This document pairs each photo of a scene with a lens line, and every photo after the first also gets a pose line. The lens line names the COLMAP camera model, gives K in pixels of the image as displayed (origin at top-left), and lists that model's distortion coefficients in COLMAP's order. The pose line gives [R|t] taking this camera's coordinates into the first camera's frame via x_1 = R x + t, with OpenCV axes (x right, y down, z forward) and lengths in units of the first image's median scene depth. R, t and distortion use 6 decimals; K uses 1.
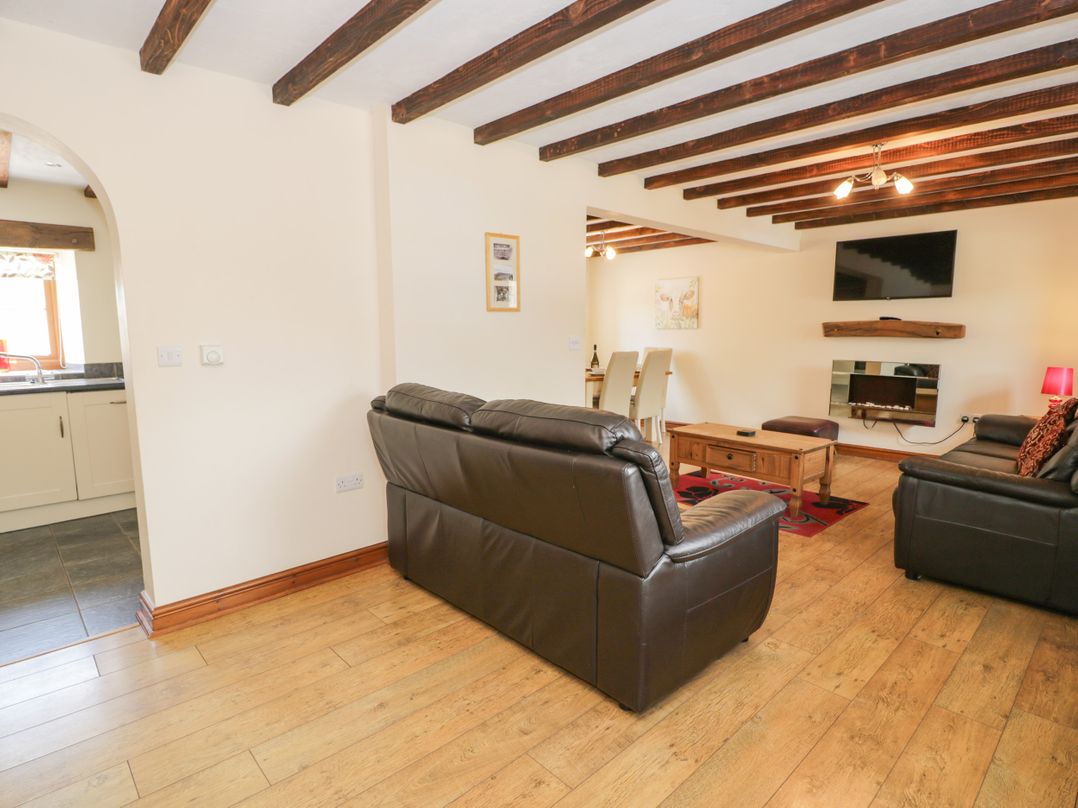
lens RADIAL K [[589.5, 0, 550.5], [0, 589.5, 404.3], [0, 0, 1]] dist [-0.001435, -0.007962]
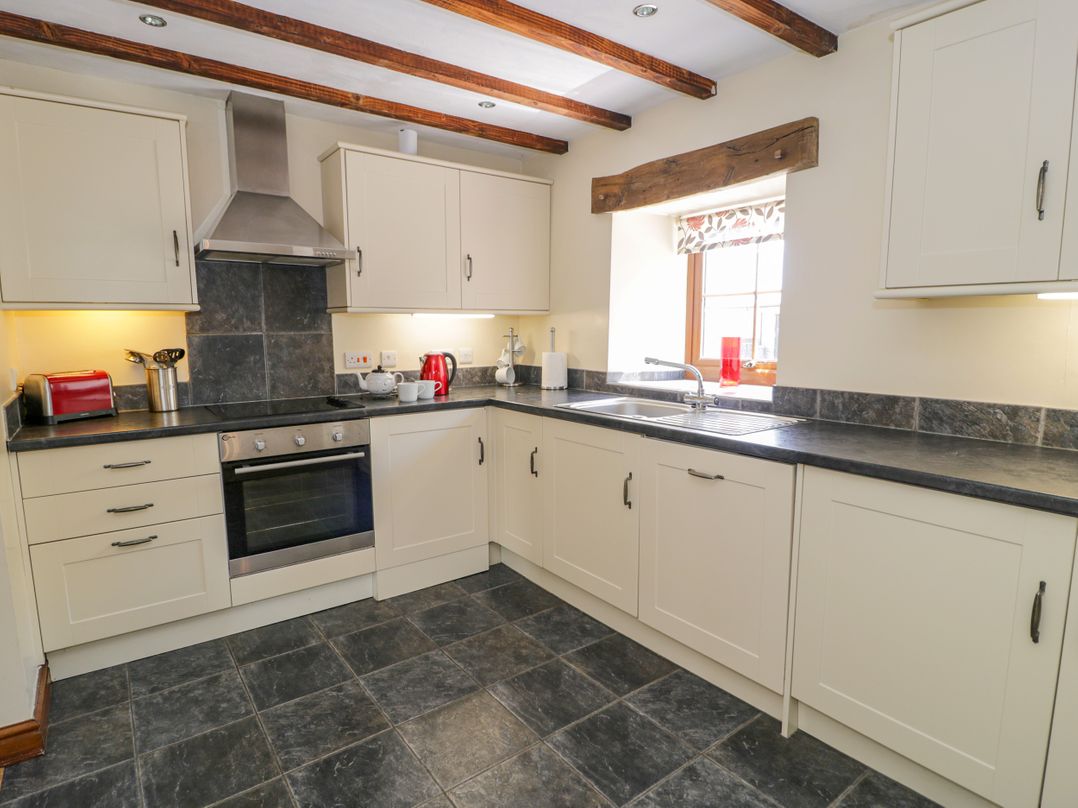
lens RADIAL K [[589.5, 0, 528.4], [0, 589.5, 401.2], [0, 0, 1]] dist [-0.001435, -0.007962]
pose [[-0.149163, 0.128184, -0.980469, -0.152803], [-0.118966, 0.982033, 0.146487, -0.074056], [0.981630, 0.138492, -0.131234, 0.585758]]
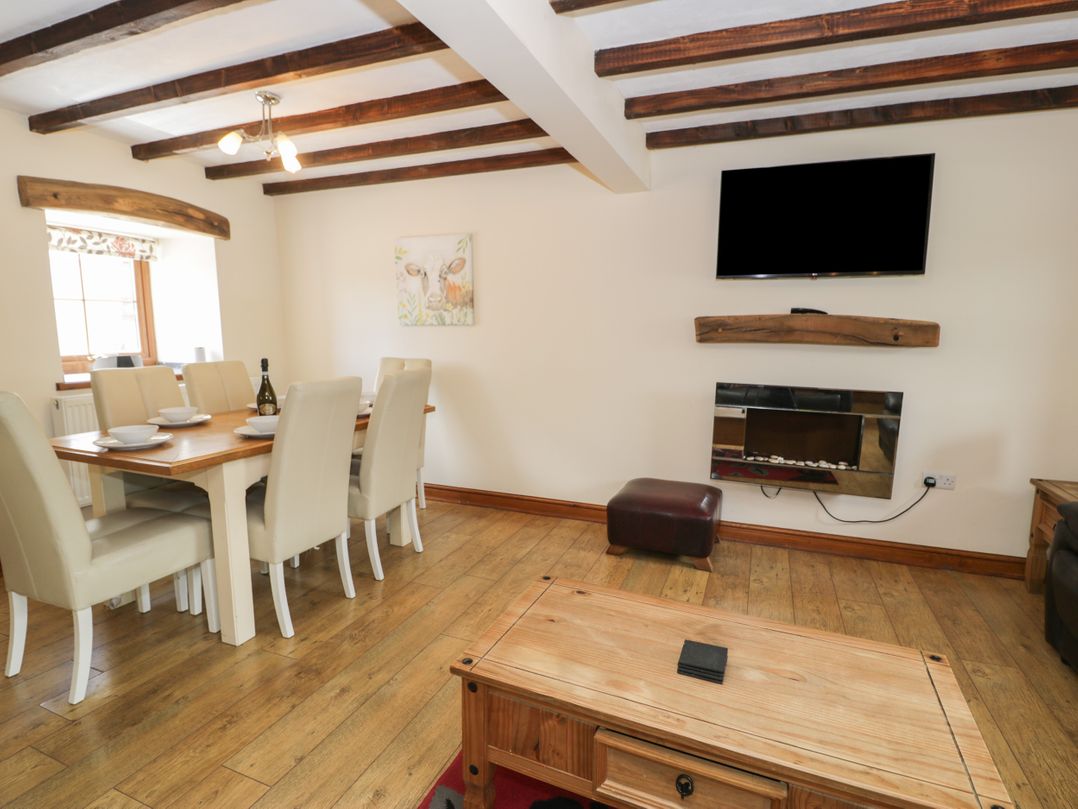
lens RADIAL K [[551.6, 0, 549.4], [0, 551.6, 417.6], [0, 0, 1]] dist [-0.001369, -0.011231]
pose [[0.910737, -0.057733, 0.408932, 0.102908], [0.041909, 0.997989, 0.047561, -0.068723], [-0.410856, -0.026177, 0.911325, 0.536070]]
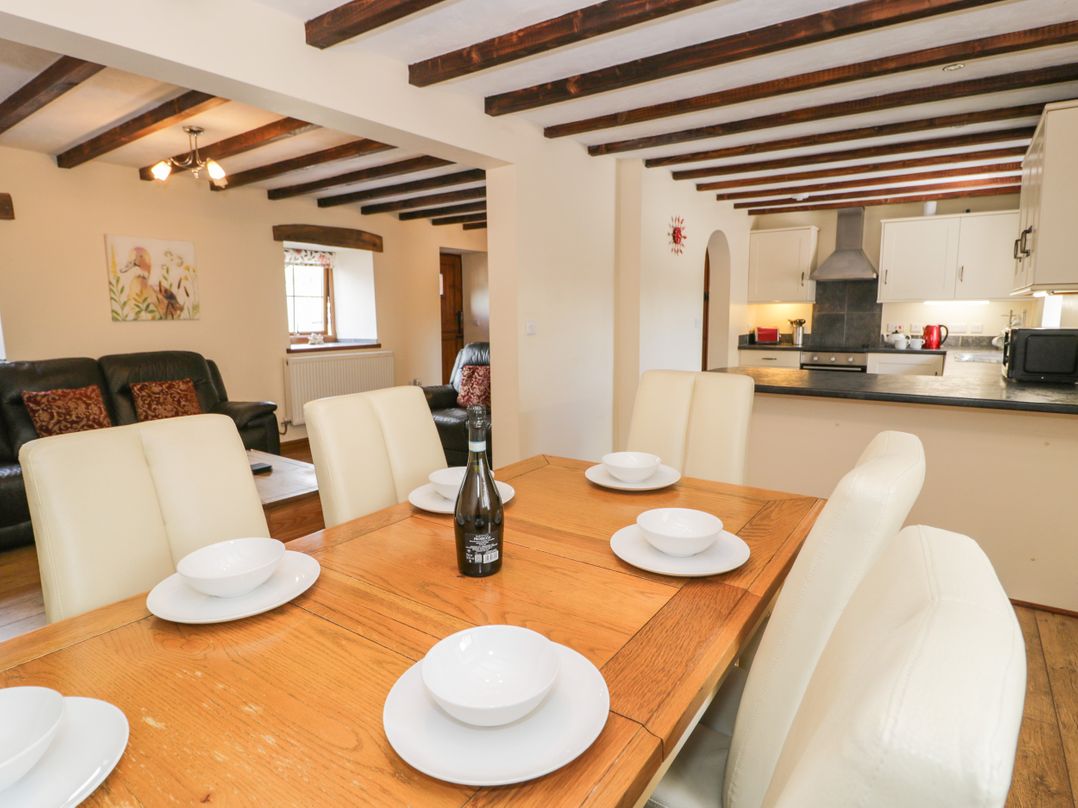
lens RADIAL K [[589.5, 0, 561.5], [0, 589.5, 402.3], [0, 0, 1]] dist [-0.001435, -0.007962]
pose [[-0.979186, 0.042480, -0.198471, 0.084360], [-0.012967, 0.962762, 0.270040, -0.149253], [0.202551, 0.266992, -0.942172, 1.181003]]
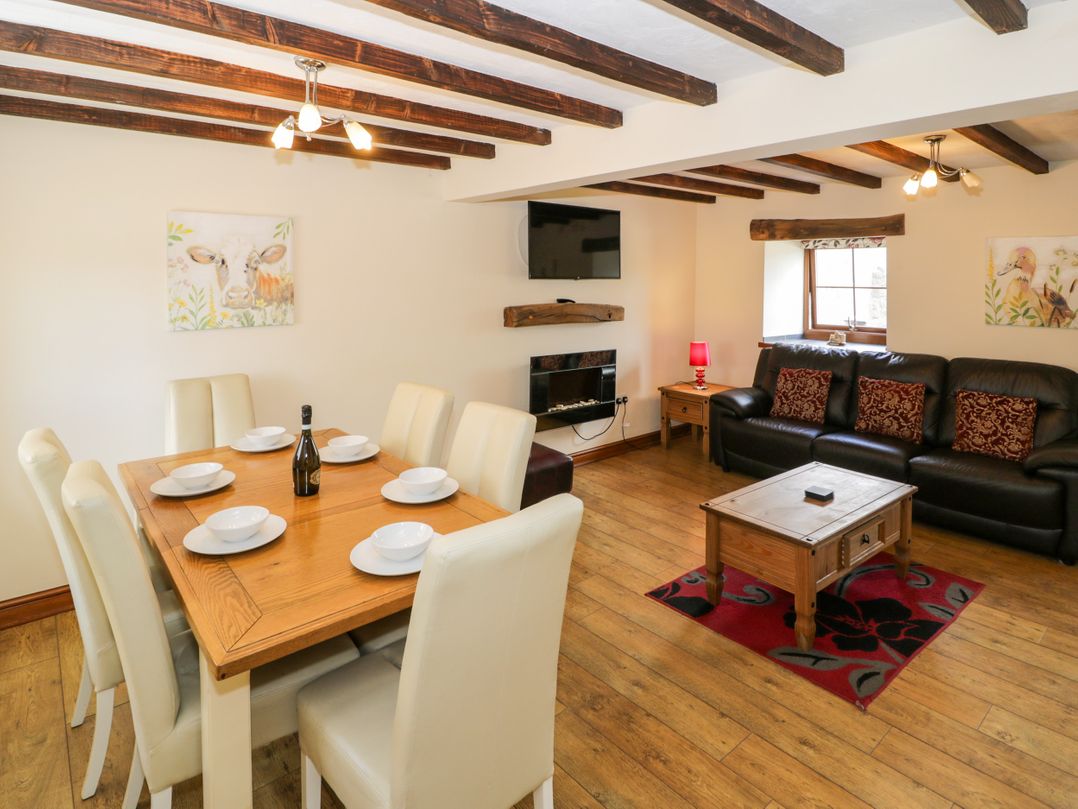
lens RADIAL K [[589.5, 0, 532.5], [0, 589.5, 301.9], [0, 0, 1]] dist [-0.001435, -0.007962]
pose [[0.068326, -0.043712, 0.996705, -0.235387], [0.118390, 0.992336, 0.035405, -0.158135], [-0.990614, 0.115581, 0.072977, 0.868176]]
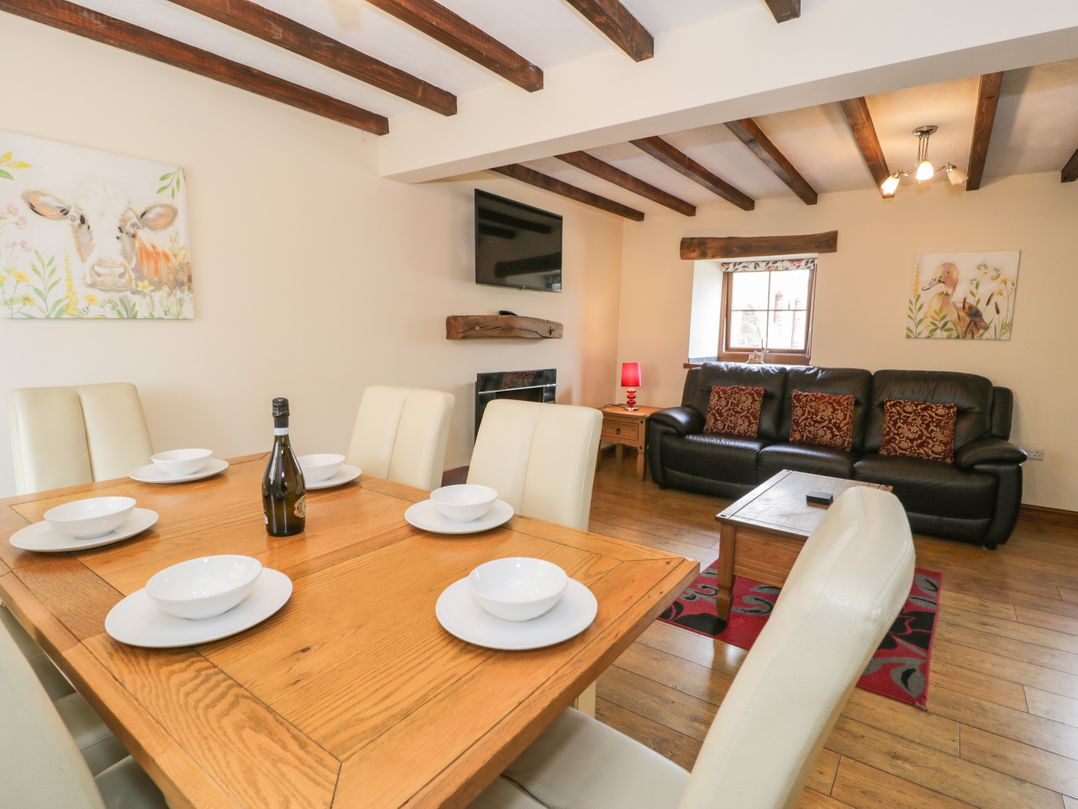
lens RADIAL K [[551.6, 0, 523.2], [0, 551.6, 416.9], [0, 0, 1]] dist [-0.001369, -0.011231]
pose [[-0.161545, -0.160474, 0.973730, -0.125680], [0.105927, 0.978170, 0.178780, -0.123562], [-0.981164, 0.132026, -0.141020, 0.967339]]
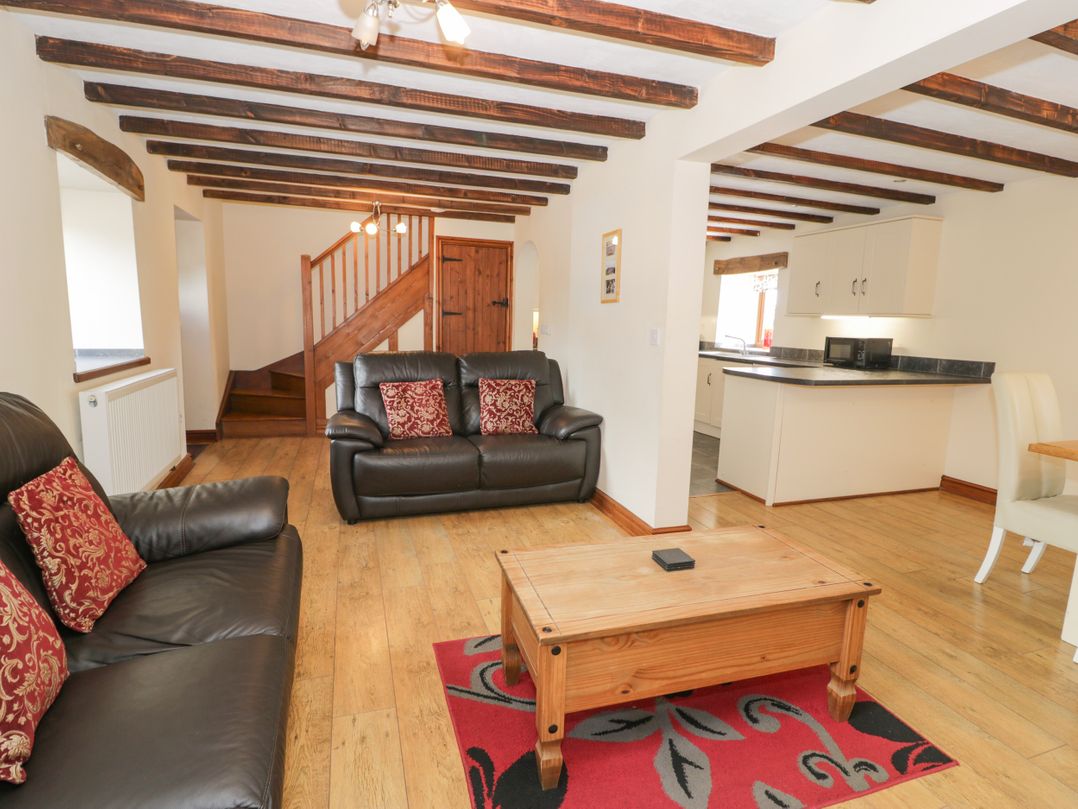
lens RADIAL K [[551.6, 0, 531.6], [0, 551.6, 409.8], [0, 0, 1]] dist [-0.001369, -0.011231]
pose [[-0.435622, 0.139246, -0.889294, 0.508065], [-0.136609, 0.966291, 0.218220, -0.093151], [0.889703, 0.216546, -0.401915, 0.730014]]
